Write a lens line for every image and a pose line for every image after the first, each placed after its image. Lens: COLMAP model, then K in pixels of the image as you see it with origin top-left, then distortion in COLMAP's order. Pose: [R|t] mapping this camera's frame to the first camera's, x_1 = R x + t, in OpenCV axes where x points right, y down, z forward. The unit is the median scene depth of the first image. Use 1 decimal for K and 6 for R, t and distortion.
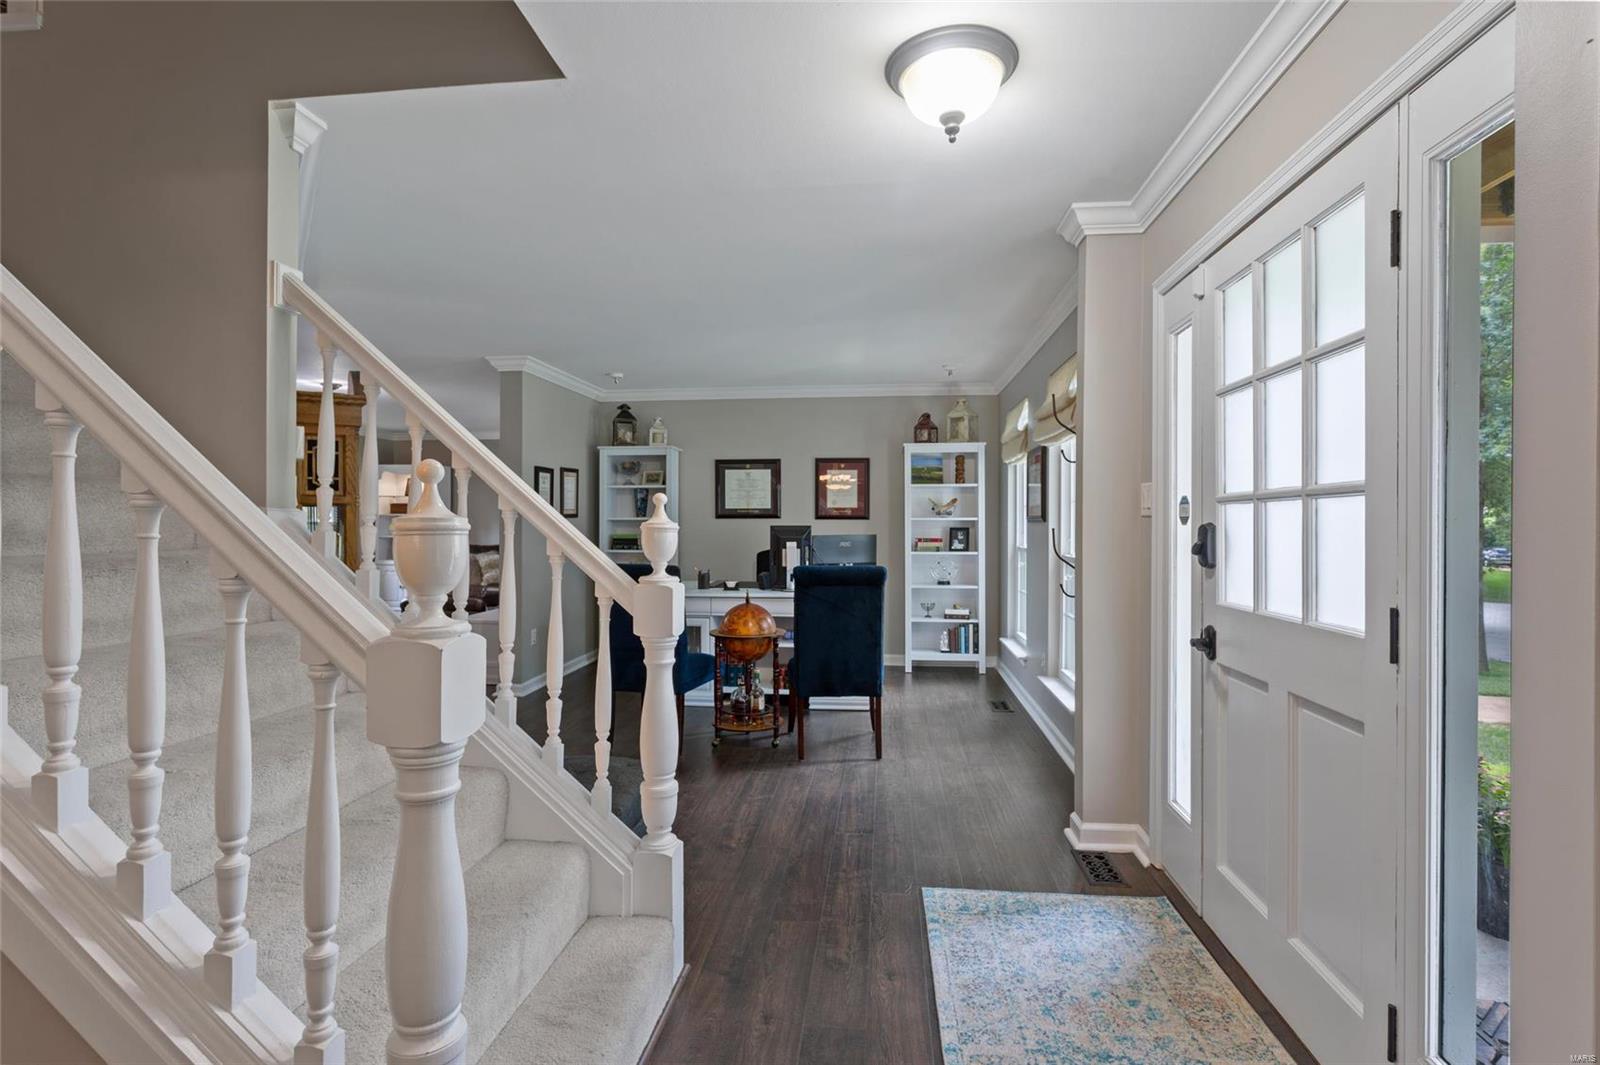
lens RADIAL K [[768.7, 0, 790.5], [0, 768.7, 520.4], [0, 0, 1]] dist [0.001162, 0.001584]
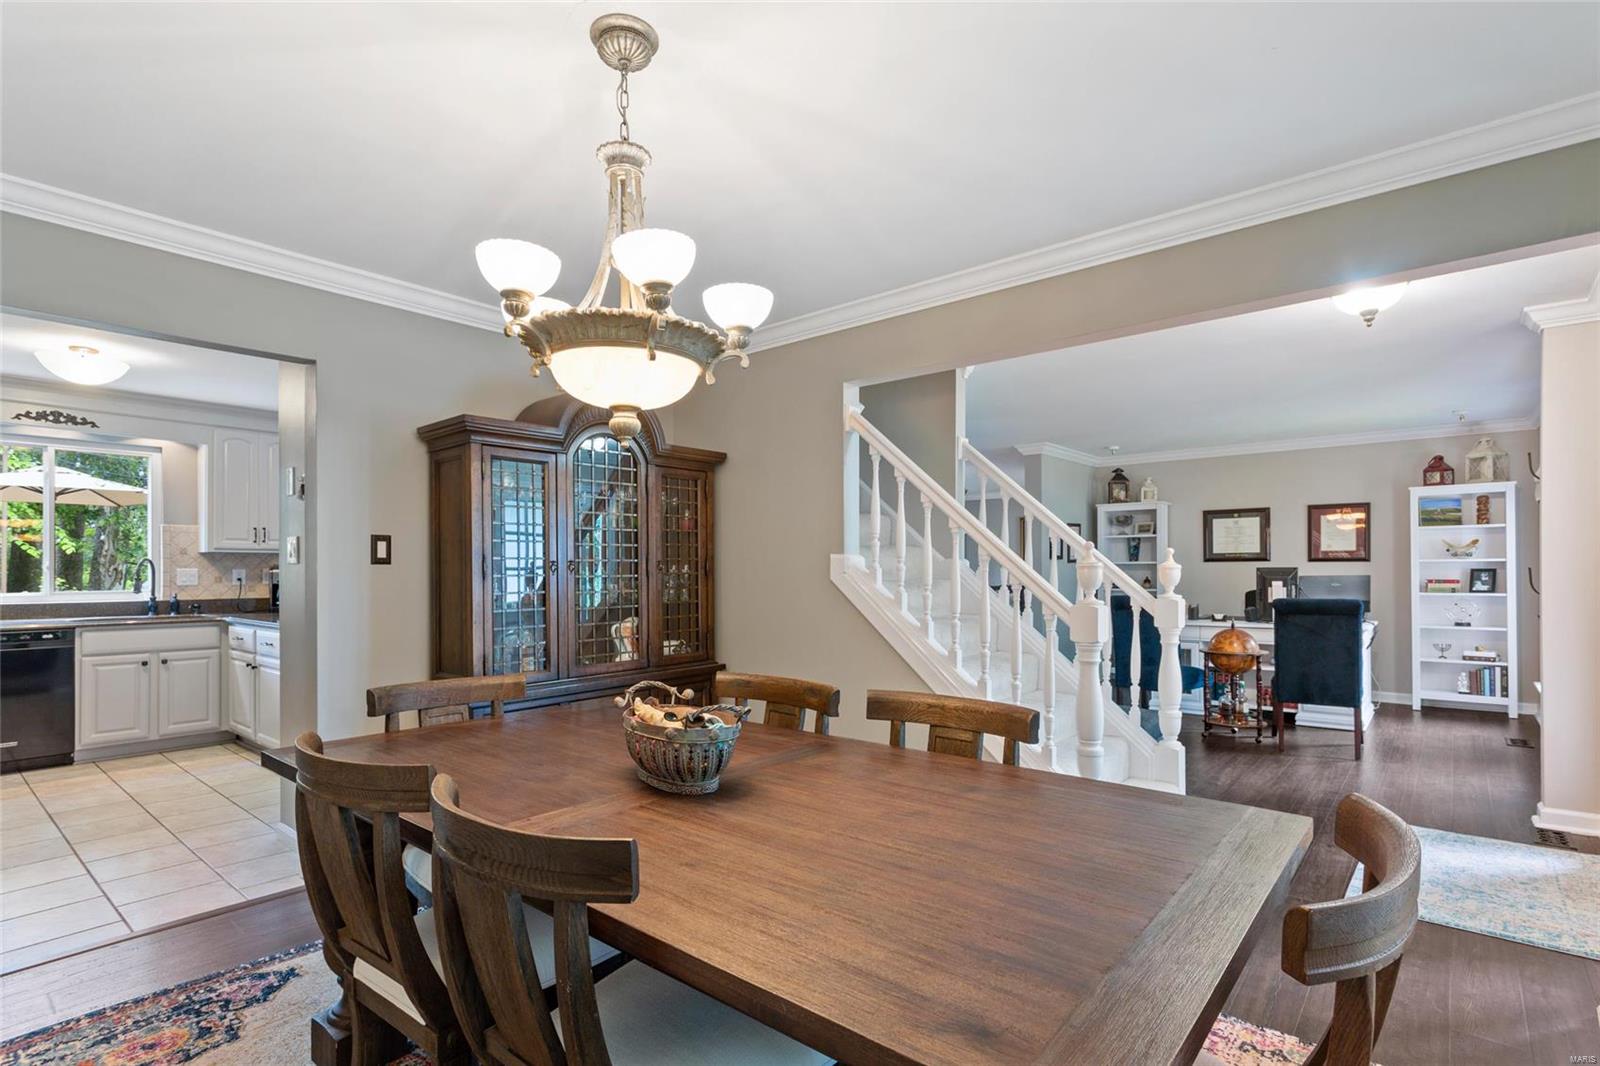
lens RADIAL K [[766.2, 0, 798.8], [0, 766.2, 566.9], [0, 0, 1]] dist [0.002005, 0.000164]
pose [[0.834966, -0.006259, -0.550266, 0.029390], [0.007274, 0.999973, -0.000337, 0.000839], [0.550254, -0.003721, 0.834989, -0.308117]]
